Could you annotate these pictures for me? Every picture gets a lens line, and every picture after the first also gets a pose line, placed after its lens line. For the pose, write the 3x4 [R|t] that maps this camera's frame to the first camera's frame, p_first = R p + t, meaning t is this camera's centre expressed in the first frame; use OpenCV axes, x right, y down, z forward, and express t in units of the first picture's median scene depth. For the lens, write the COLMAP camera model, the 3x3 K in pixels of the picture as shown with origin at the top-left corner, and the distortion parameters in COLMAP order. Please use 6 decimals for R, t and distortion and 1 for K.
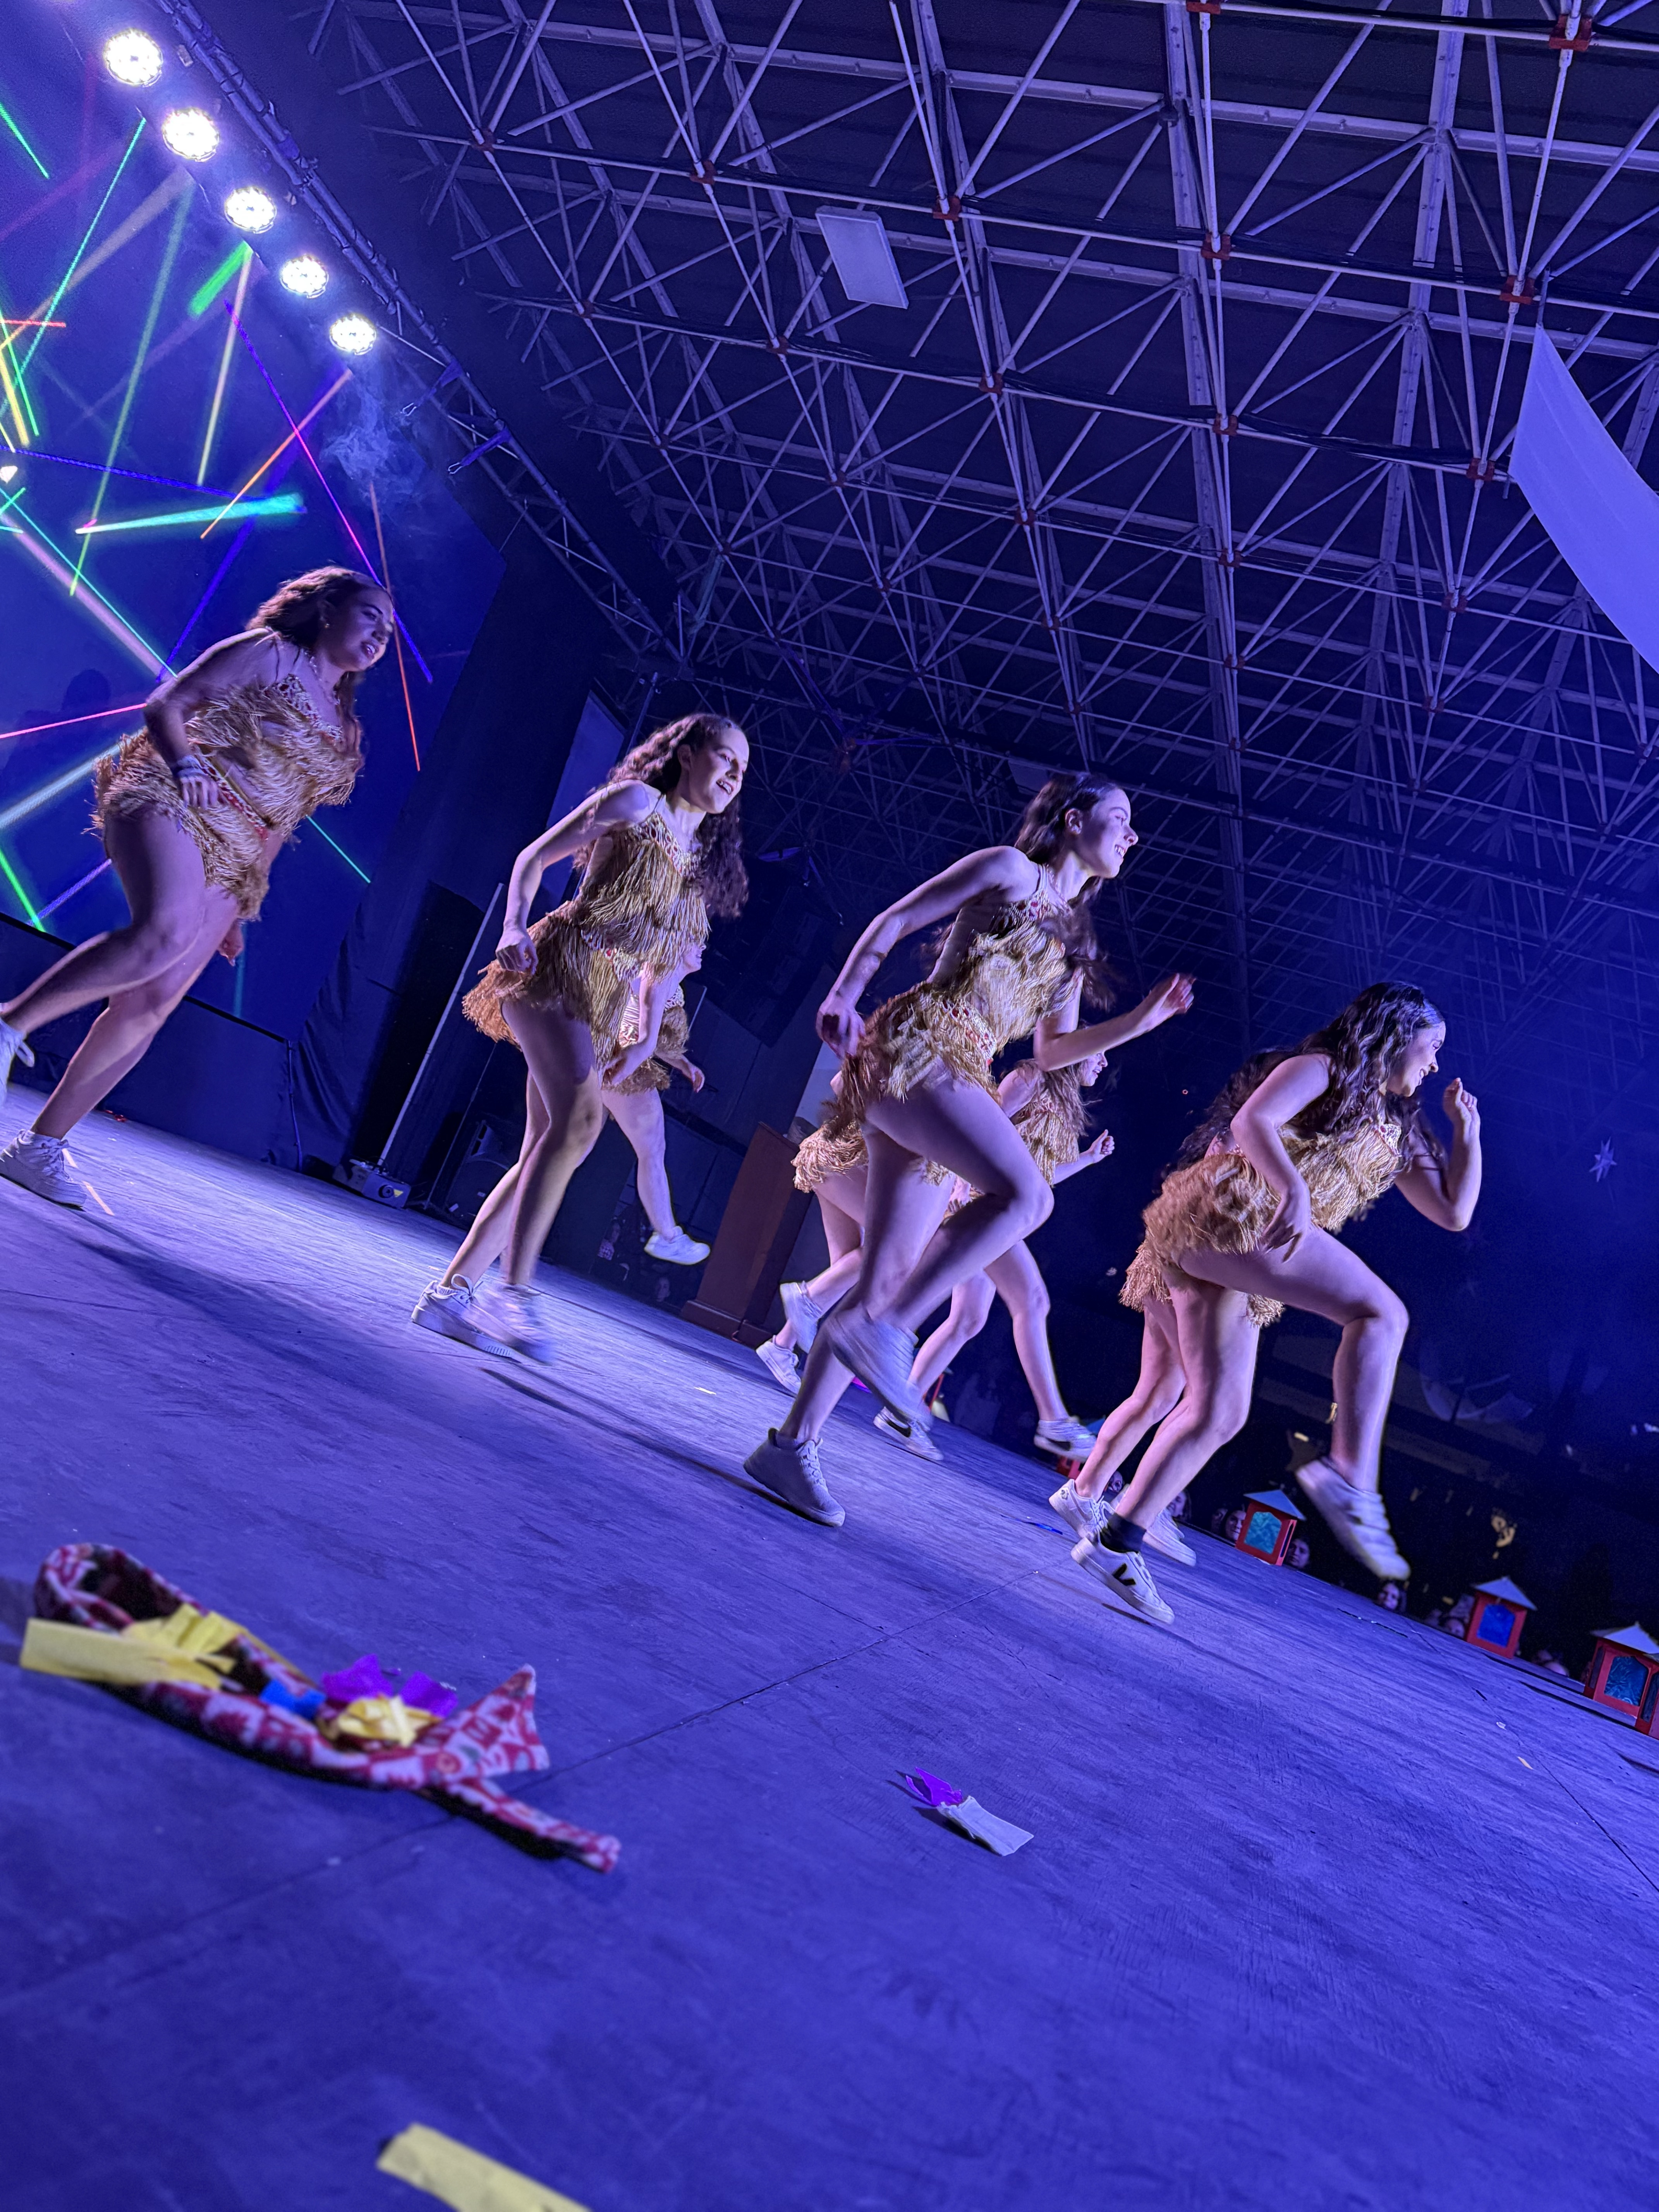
lens RADIAL K [[1627.8, 0, 829.5], [0, 1627.8, 1106.0], [0, 0, 1]] dist [0.000183, -0.001053]
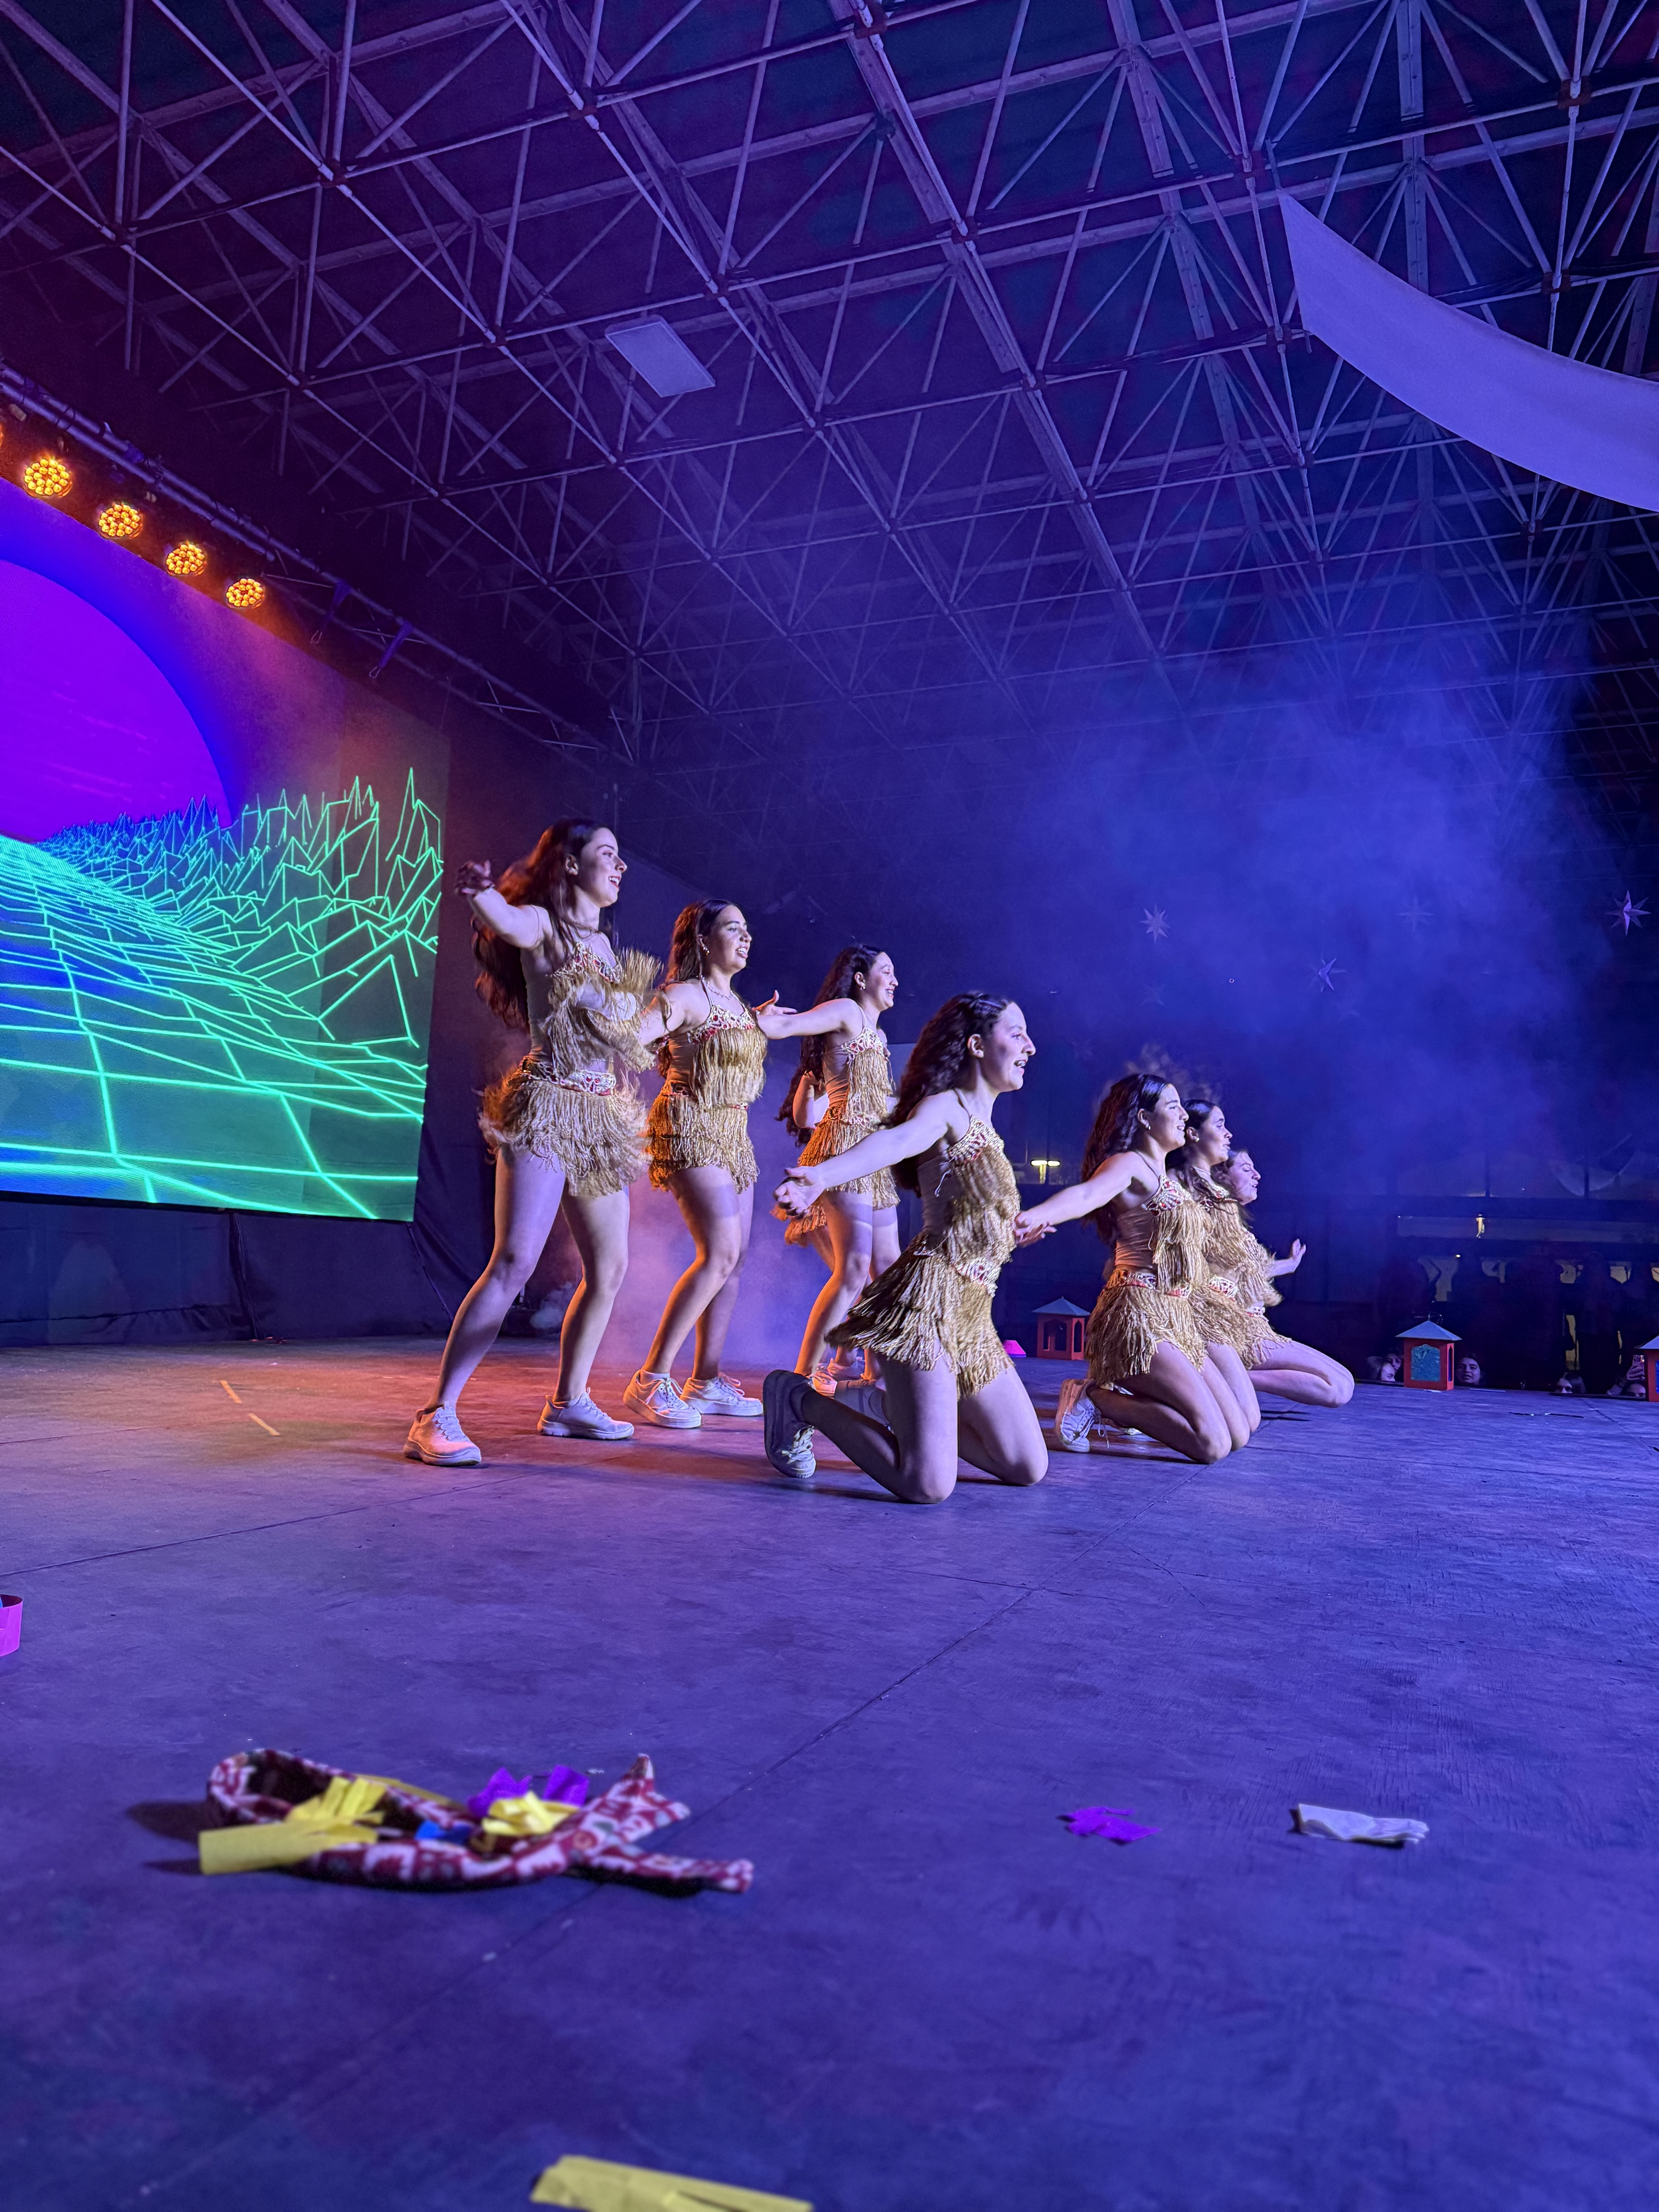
lens RADIAL K [[1547.2, 0, 829.5], [0, 1547.2, 1106.0], [0, 0, 1]] dist [0.002435, -0.003411]
pose [[0.941772, -0.330942, -0.059521, 0.150429], [0.330429, 0.943649, -0.018541, -0.005199], [0.062303, -0.002206, 0.998055, -0.065034]]
